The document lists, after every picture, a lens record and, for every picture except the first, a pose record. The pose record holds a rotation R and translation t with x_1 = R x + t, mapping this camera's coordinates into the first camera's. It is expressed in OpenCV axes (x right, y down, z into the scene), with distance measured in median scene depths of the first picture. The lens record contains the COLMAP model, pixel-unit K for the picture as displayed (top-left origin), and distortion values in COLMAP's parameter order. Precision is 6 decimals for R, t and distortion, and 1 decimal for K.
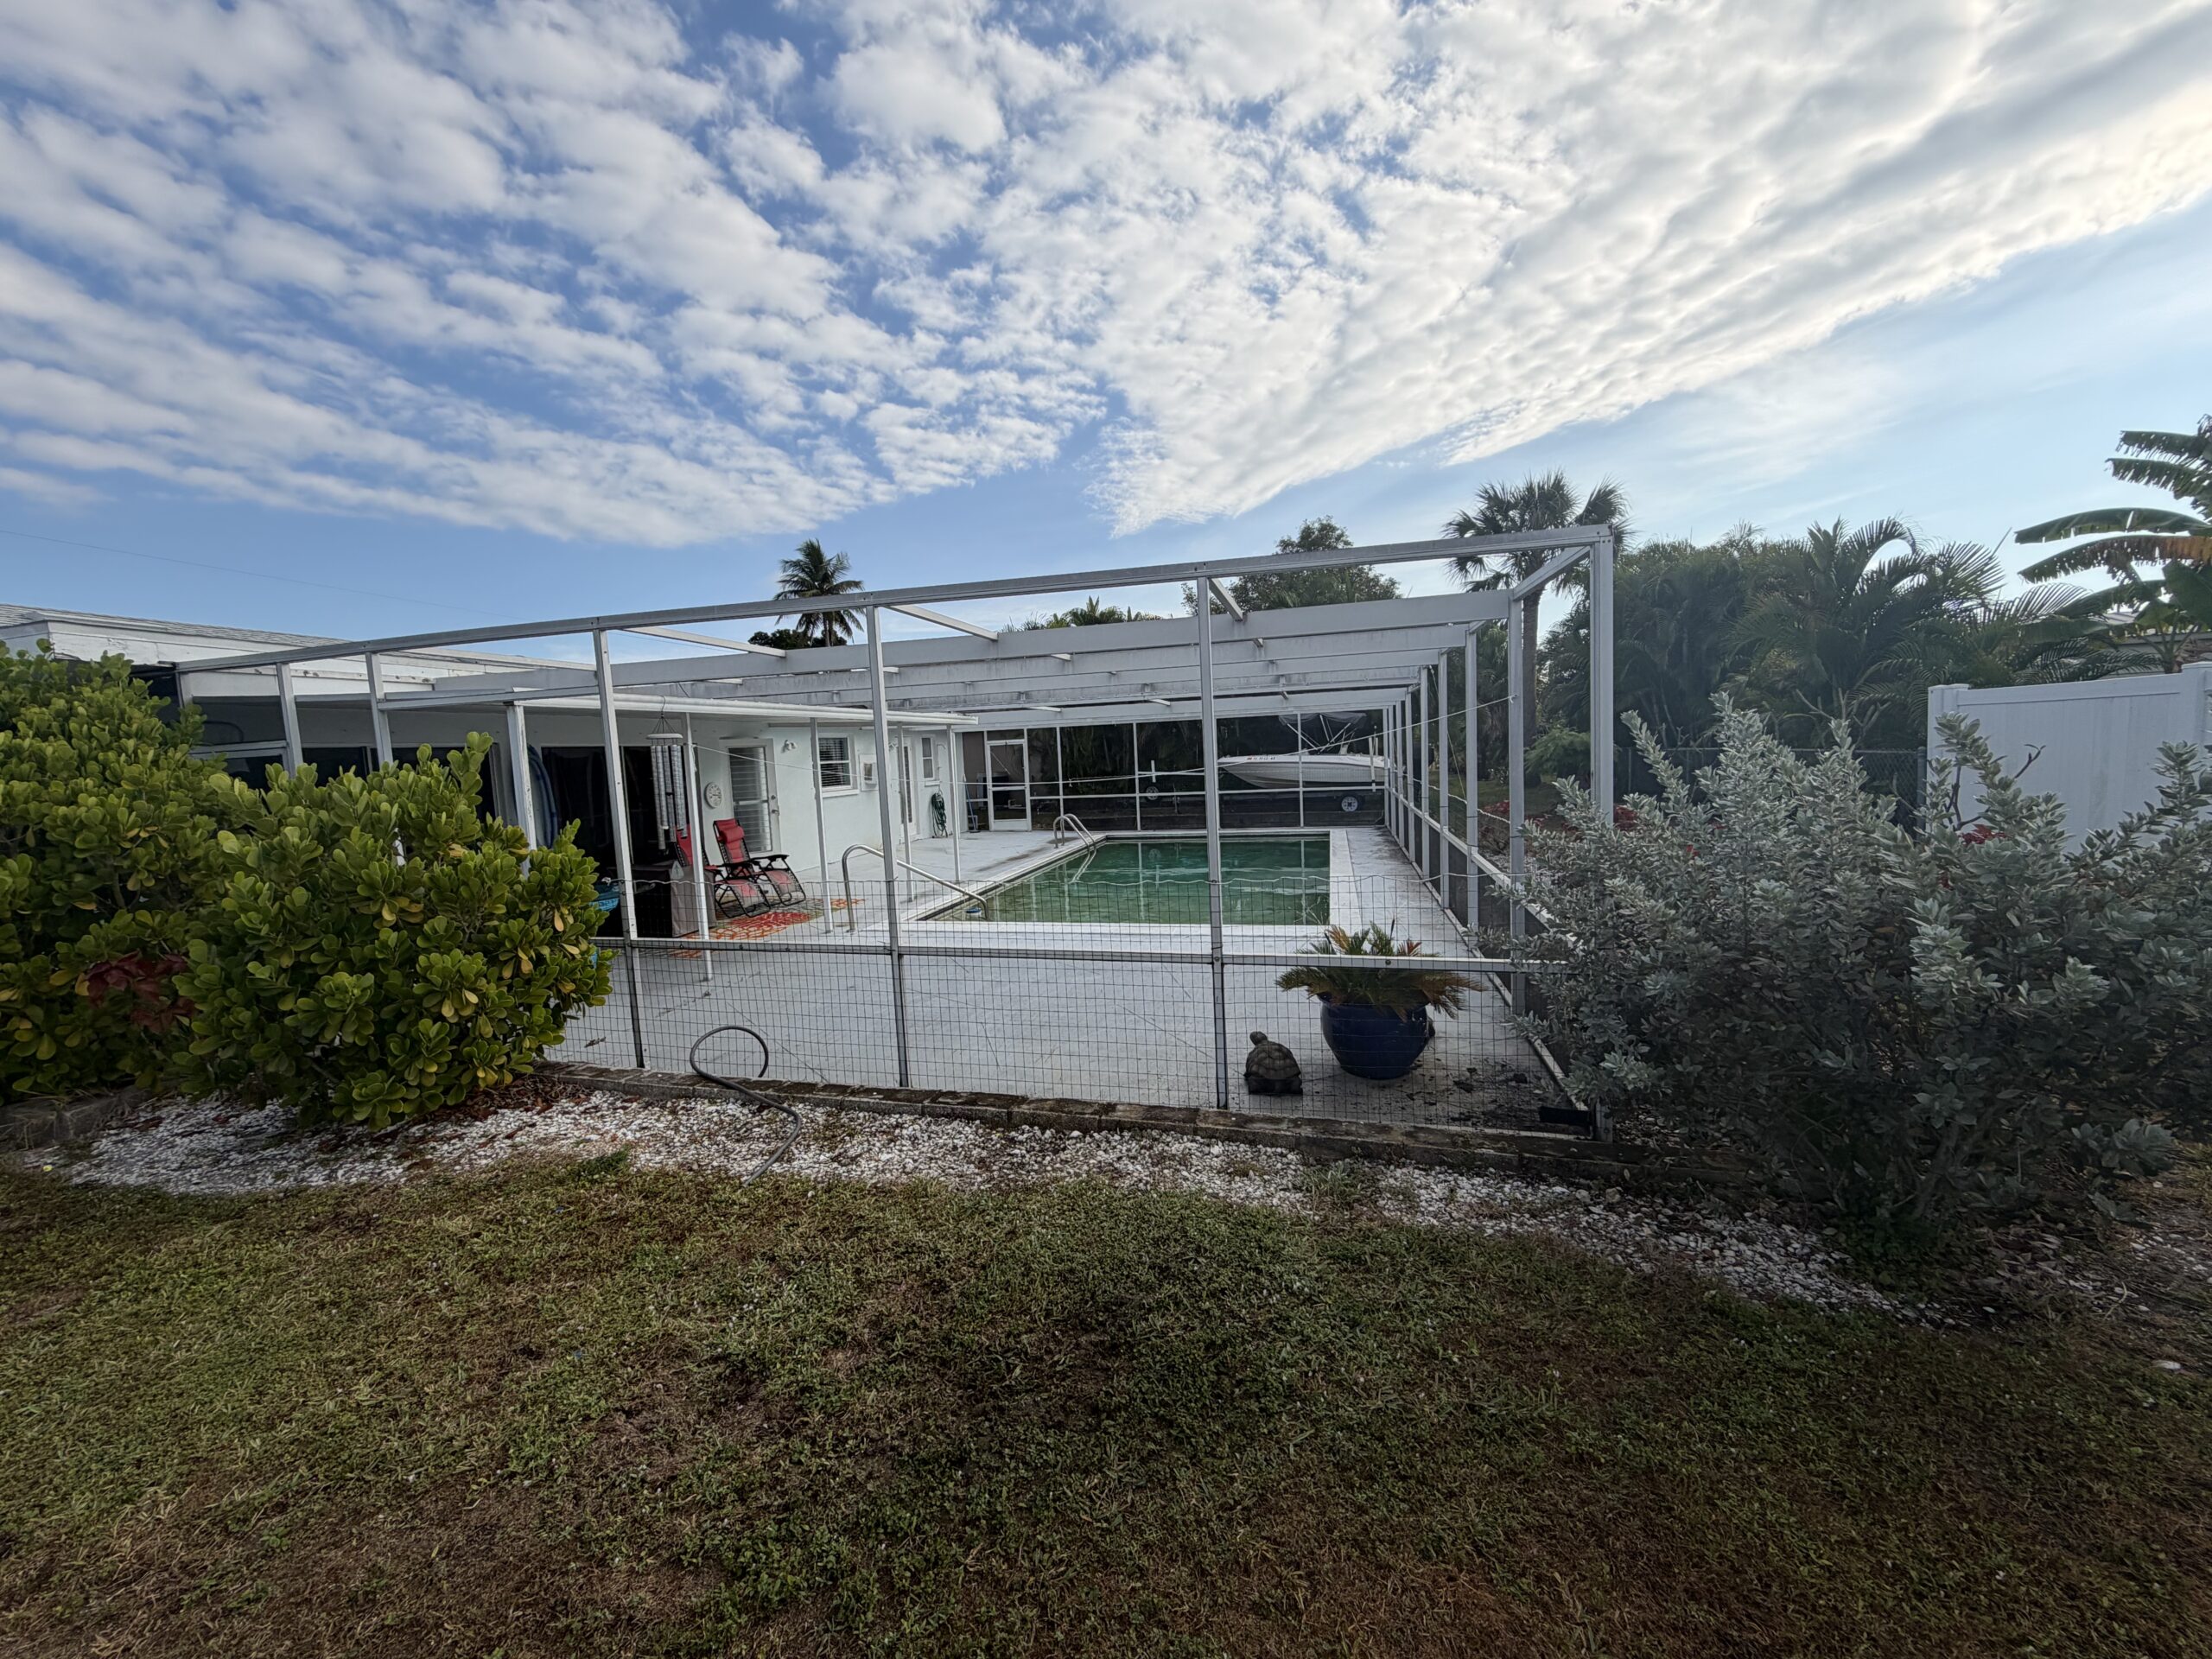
lens RADIAL K [[882.1, 0, 1095.8], [0, 882.1, 834.2], [0, 0, 1]] dist [0.000296, 0.000466]
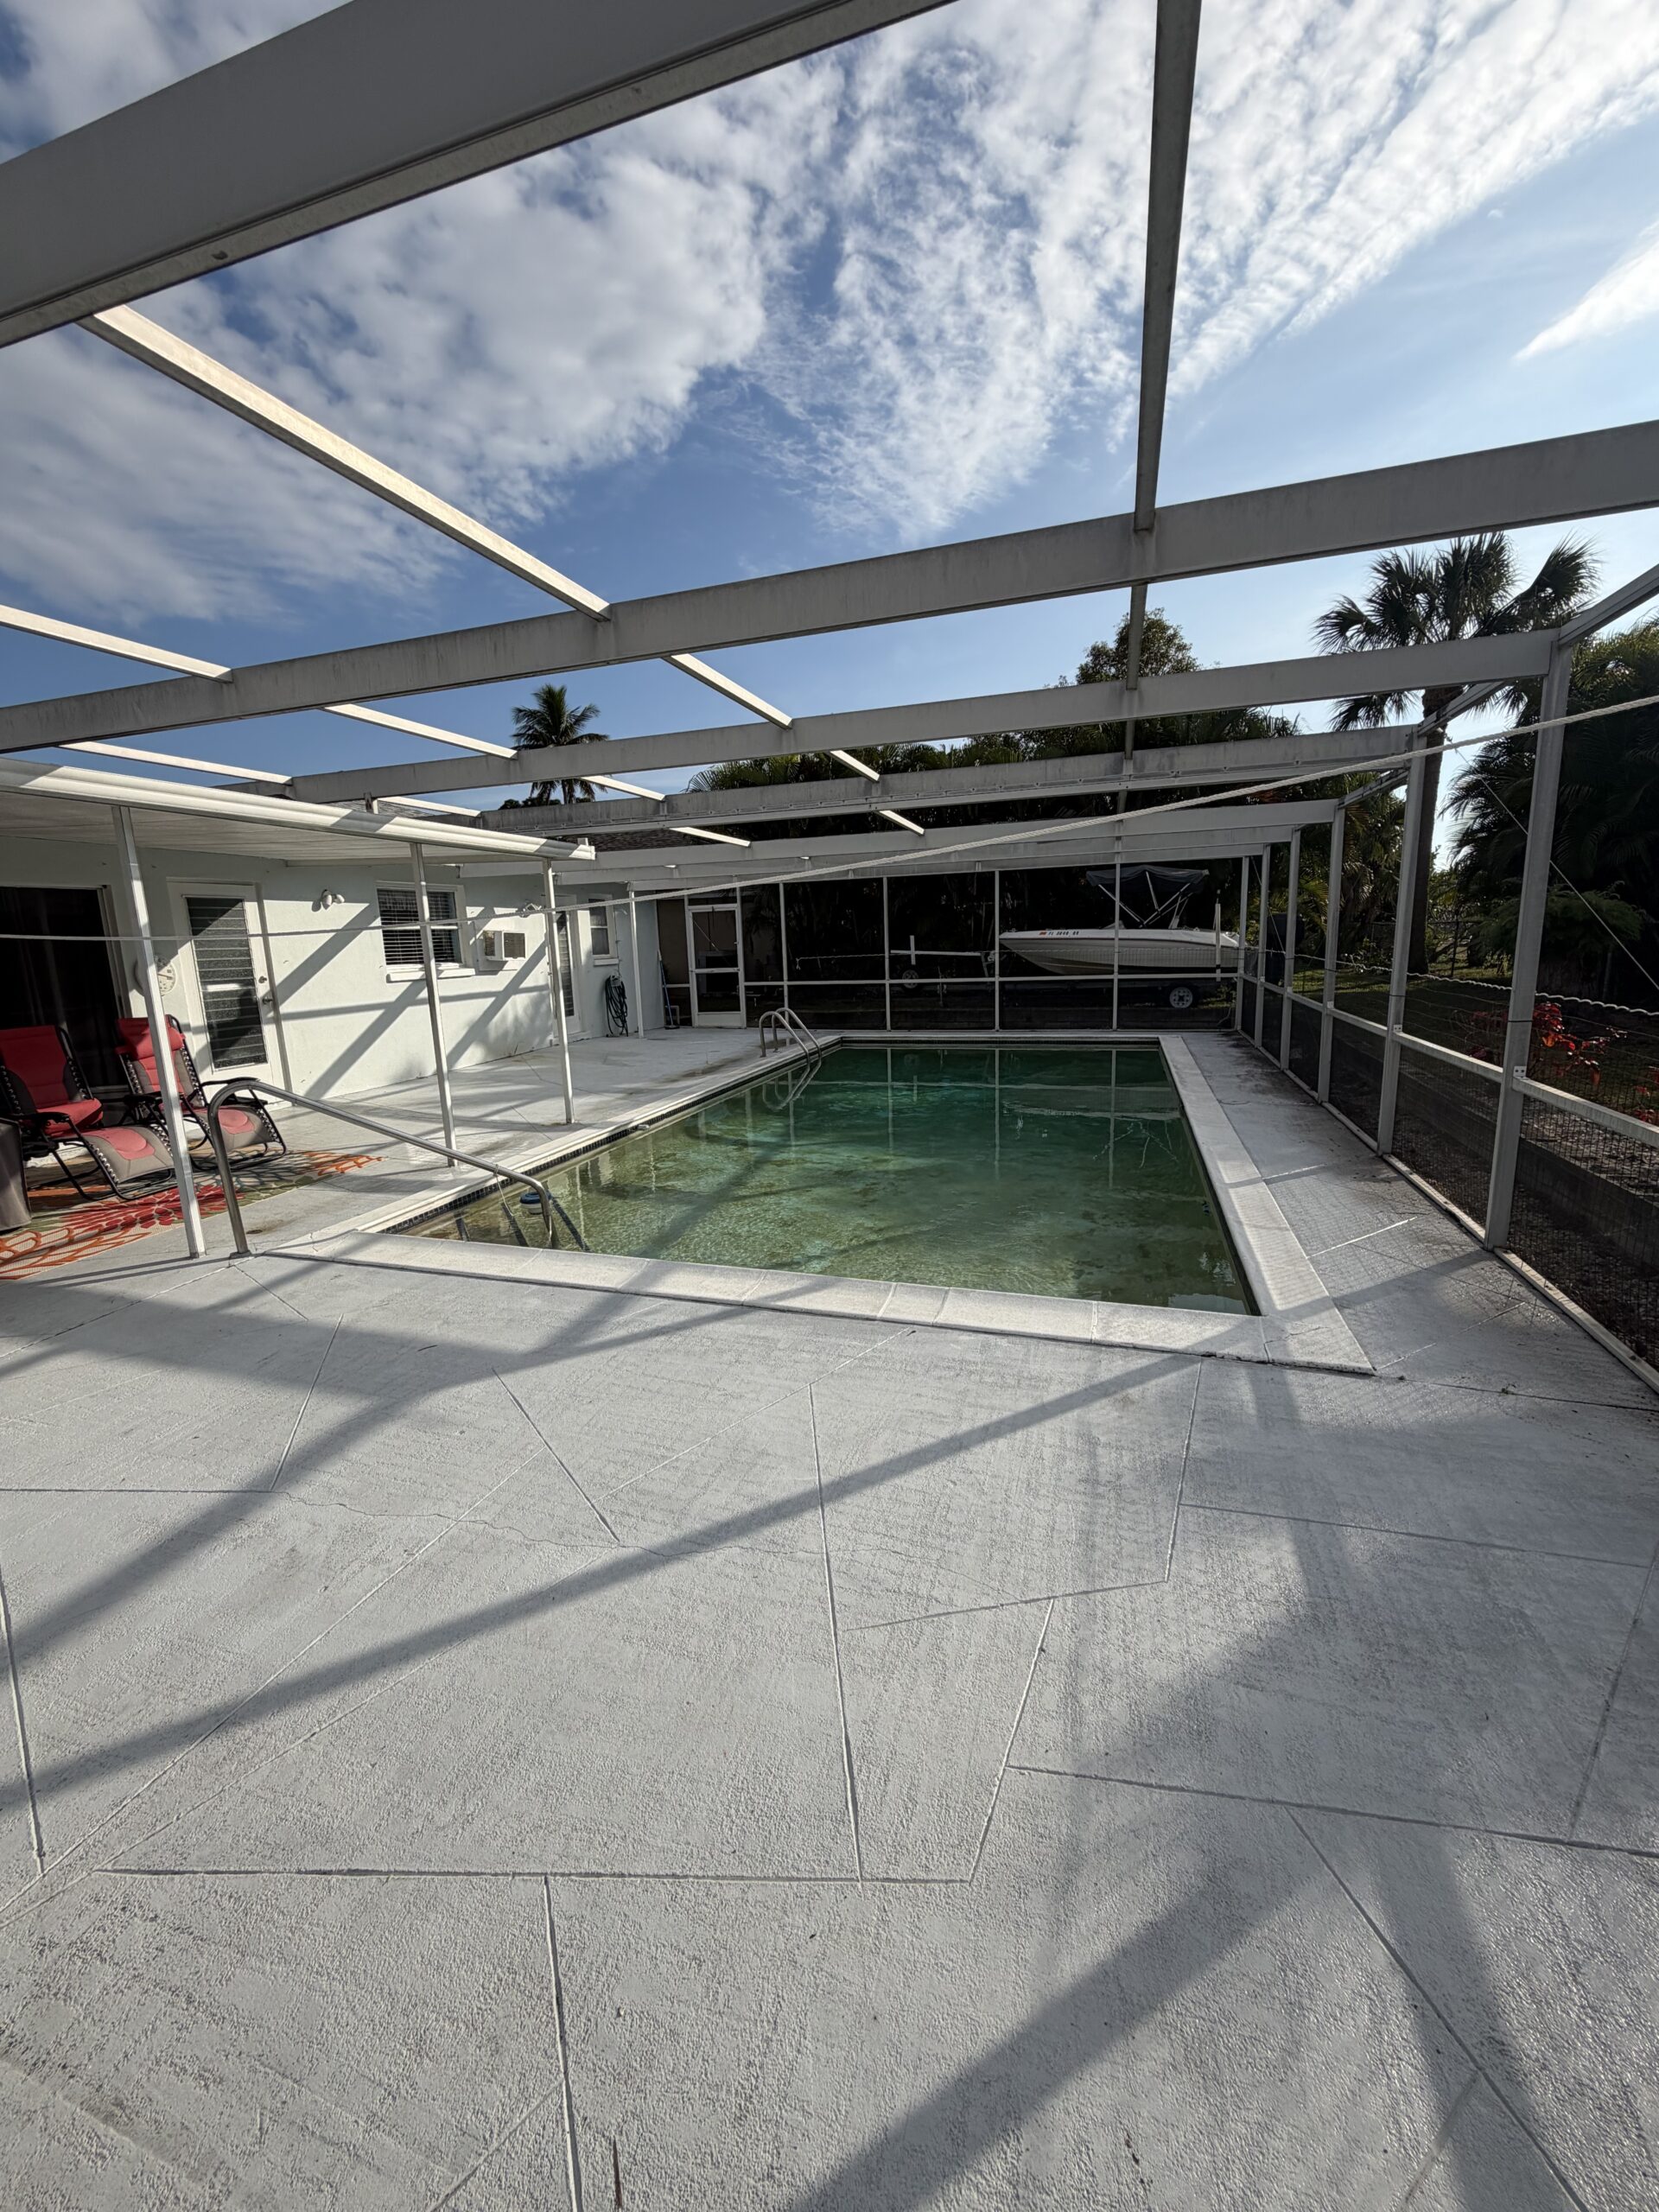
lens RADIAL K [[882.1, 0, 827.6], [0, 882.1, 1096.1], [0, 0, 1]] dist [0.000296, 0.000466]
pose [[0.998469, 0.019317, -0.051834, 0.036635], [-0.014651, 0.995930, 0.088934, -0.013777], [0.053341, -0.088039, 0.994688, 0.254745]]
